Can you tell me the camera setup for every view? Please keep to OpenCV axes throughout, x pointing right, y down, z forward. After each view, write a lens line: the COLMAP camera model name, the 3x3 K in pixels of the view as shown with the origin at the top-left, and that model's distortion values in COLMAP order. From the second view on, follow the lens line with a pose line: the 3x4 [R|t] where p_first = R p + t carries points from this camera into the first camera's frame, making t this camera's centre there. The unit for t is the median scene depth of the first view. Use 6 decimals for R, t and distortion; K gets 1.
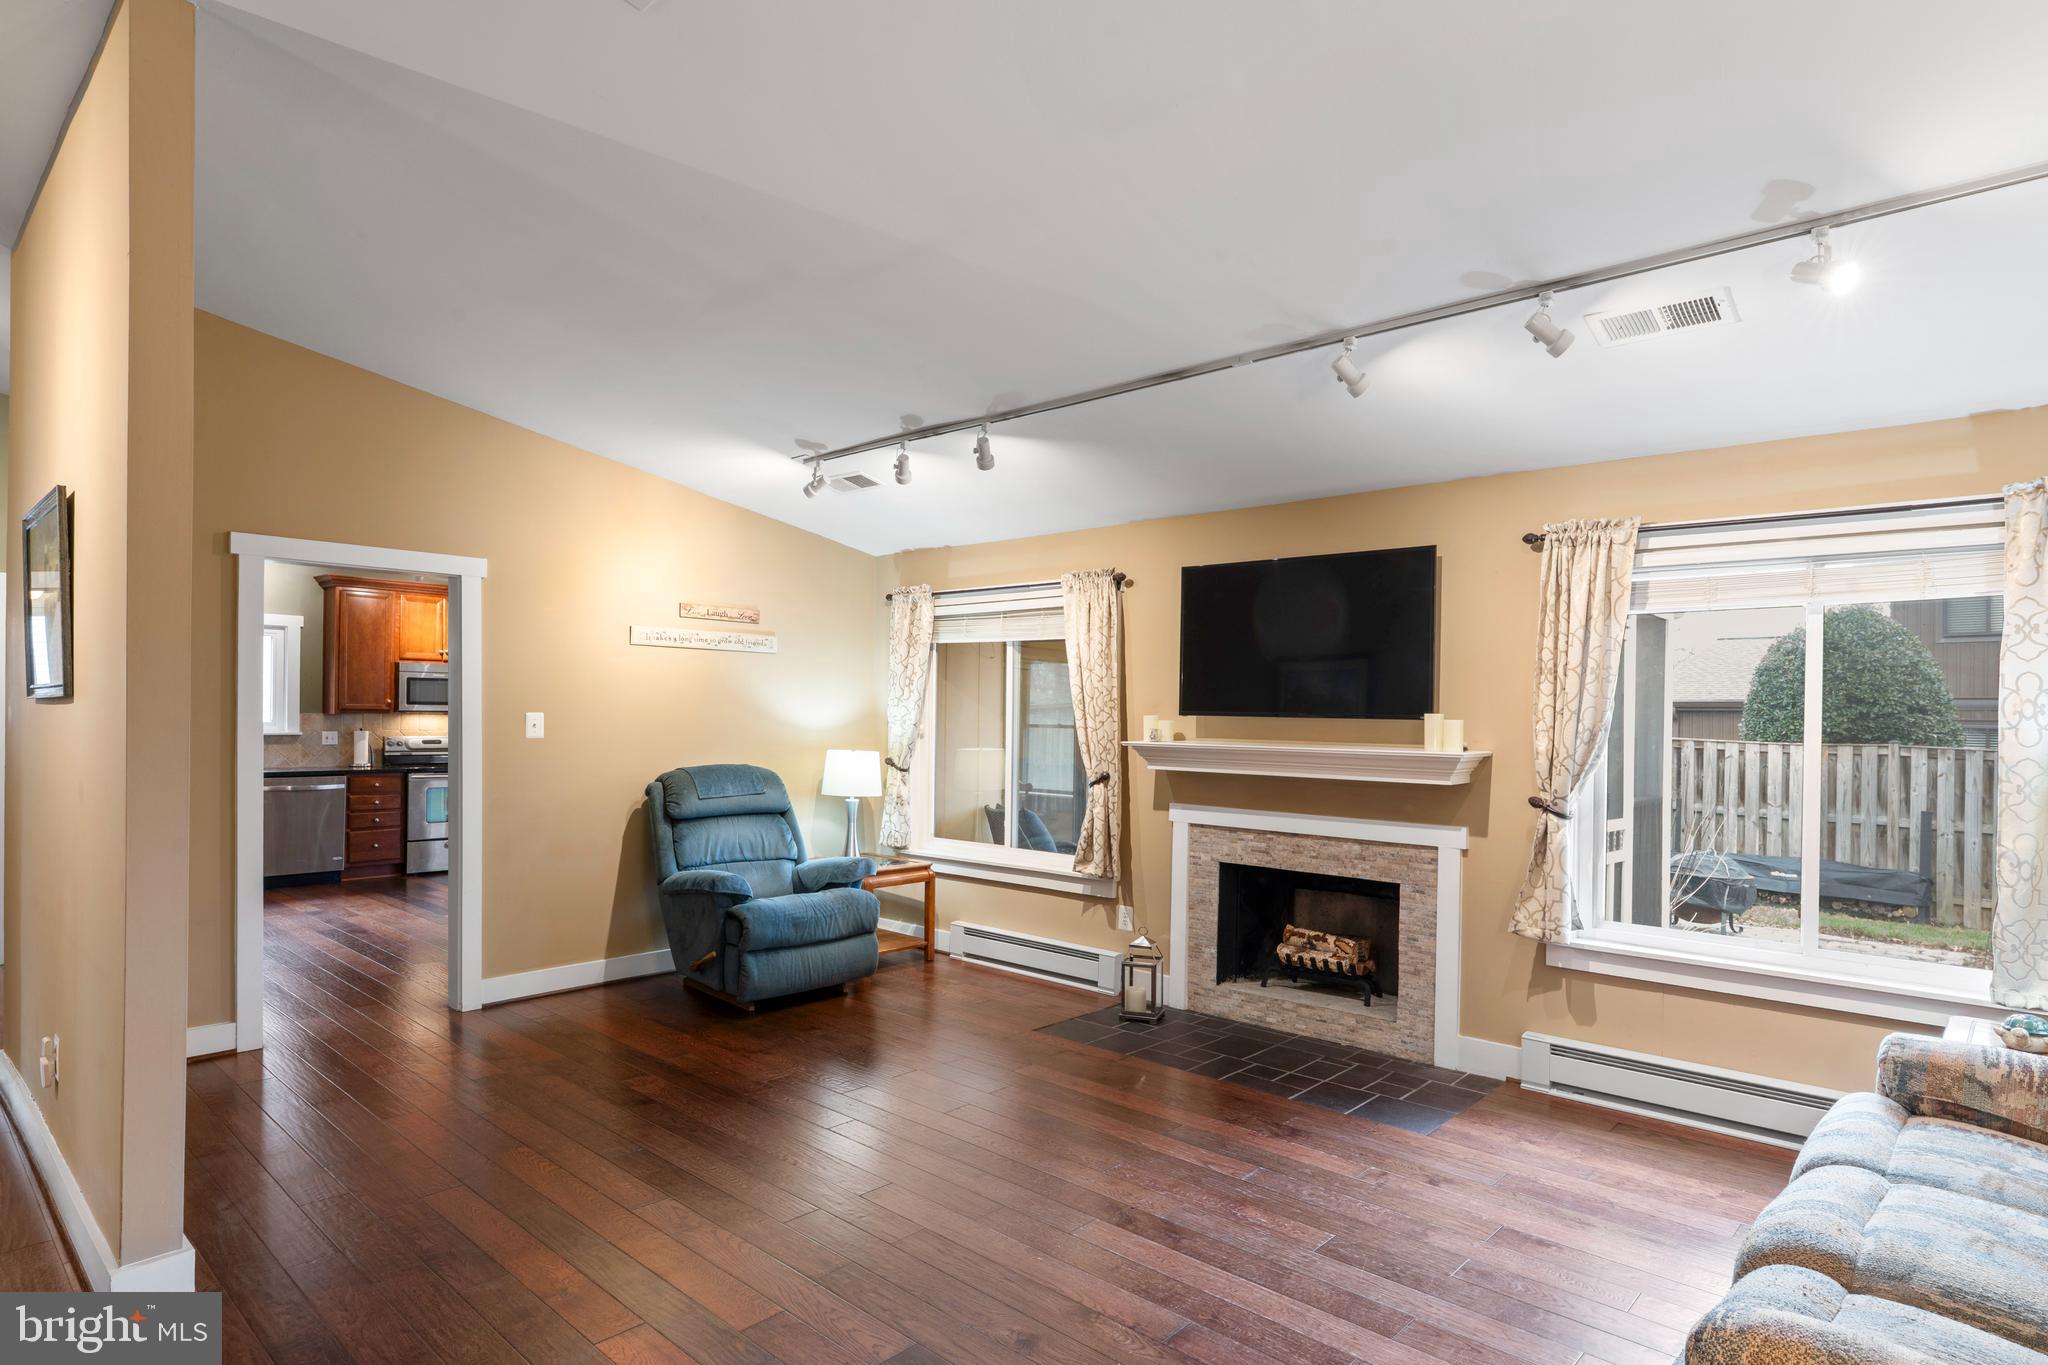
lens RADIAL K [[1101.5, 0, 1033.3], [0, 1101.5, 717.8], [0, 0, 1]] dist [-0.000283, 0.000209]
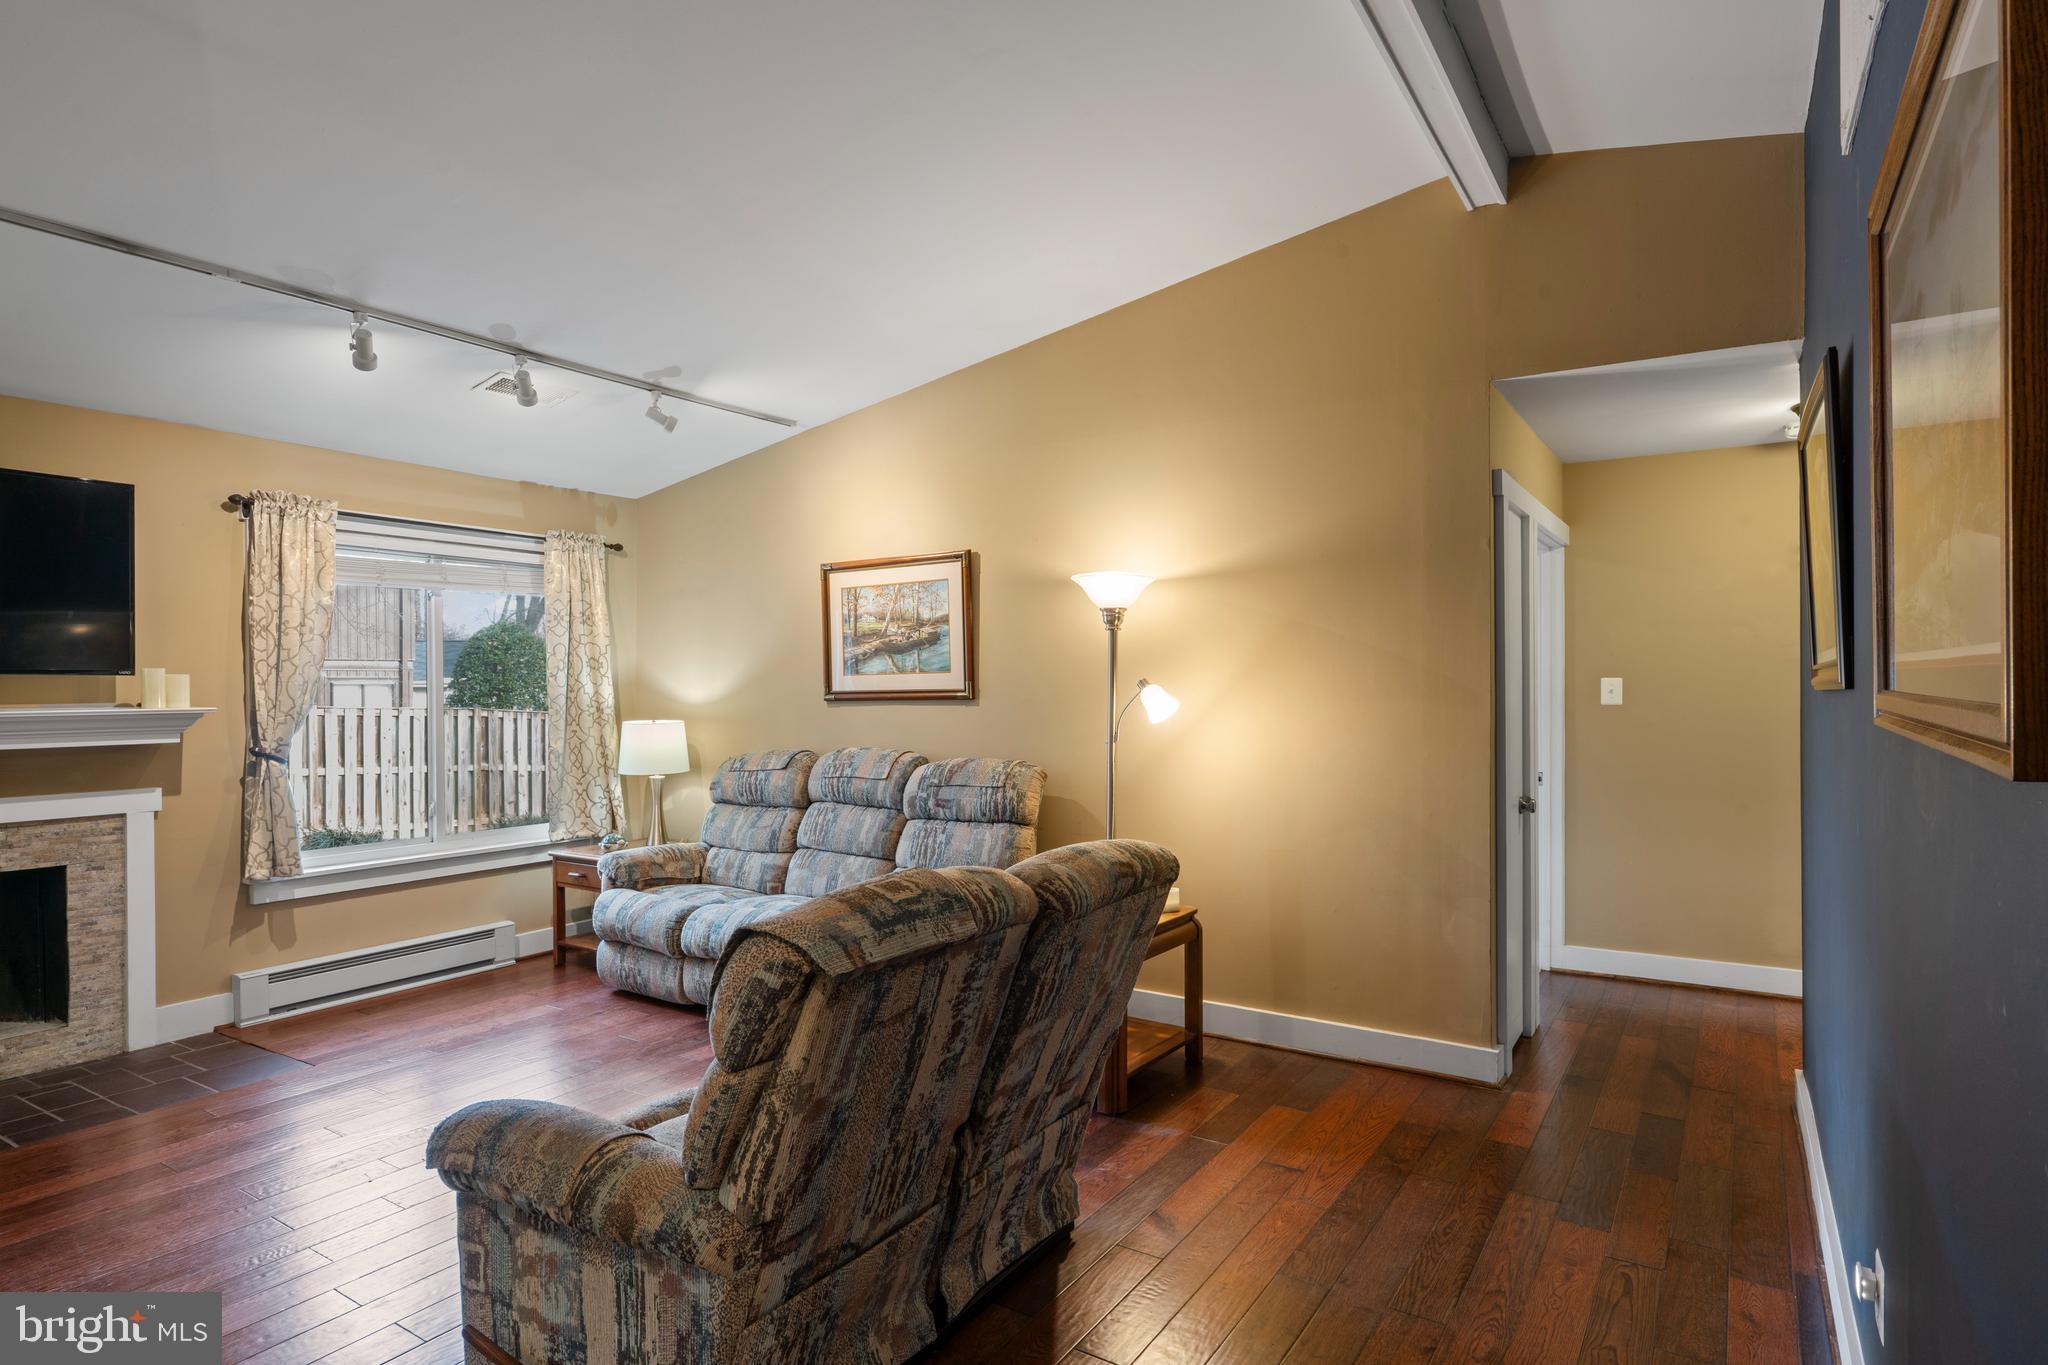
lens RADIAL K [[1116.8, 0, 1019.1], [0, 1116.8, 694.3], [0, 0, 1]] dist [-0.003321, 0.000284]
pose [[-0.161149, -0.022467, 0.986674, -0.586175], [0.004939, 0.999710, 0.023570, -0.000066], [-0.986918, 0.008672, -0.160991, 0.366177]]
